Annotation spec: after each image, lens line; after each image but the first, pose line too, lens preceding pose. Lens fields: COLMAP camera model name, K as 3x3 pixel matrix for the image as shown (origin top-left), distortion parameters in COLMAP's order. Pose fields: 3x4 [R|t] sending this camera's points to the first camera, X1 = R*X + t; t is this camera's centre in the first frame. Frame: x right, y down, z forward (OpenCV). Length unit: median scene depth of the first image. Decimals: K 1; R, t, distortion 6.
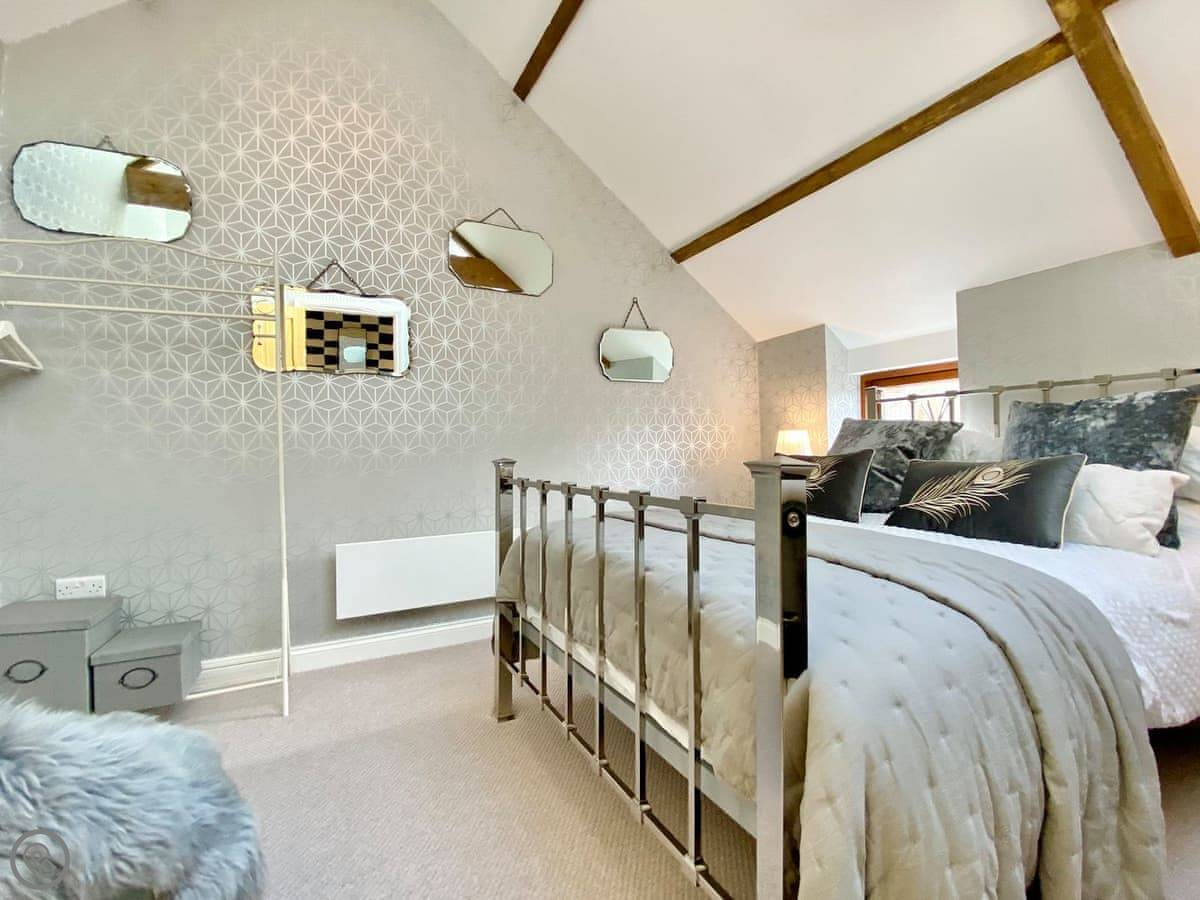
lens RADIAL K [[575.7, 0, 602.1], [0, 575.7, 438.8], [0, 0, 1]] dist [0.005168, -0.005322]
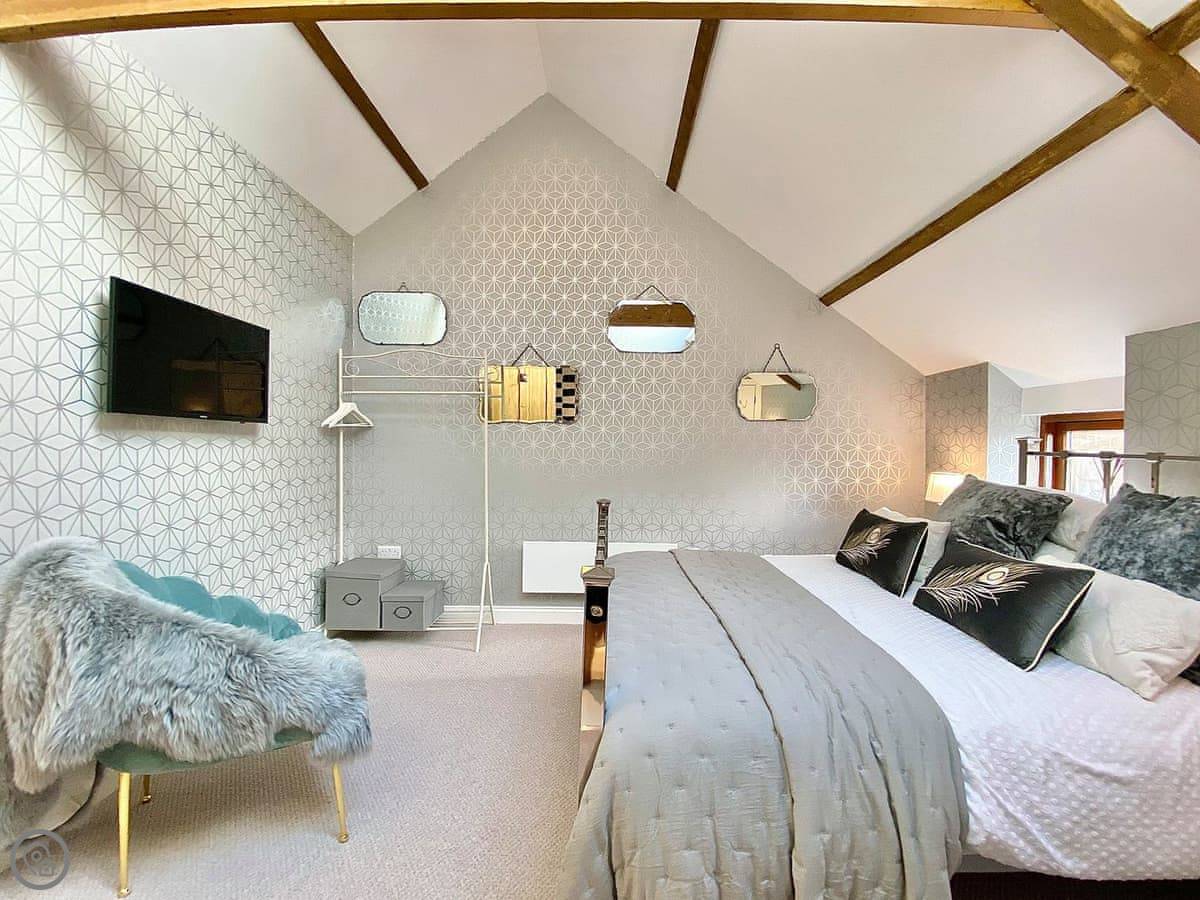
lens RADIAL K [[516.7, 0, 594.0], [0, 516.7, 444.3], [0, 0, 1]] dist [0.006609, -0.009308]
pose [[0.880961, 0.033731, -0.471986, 0.349876], [-0.020500, 0.999240, 0.033148, -0.126522], [0.472745, -0.019526, 0.880983, -0.064830]]
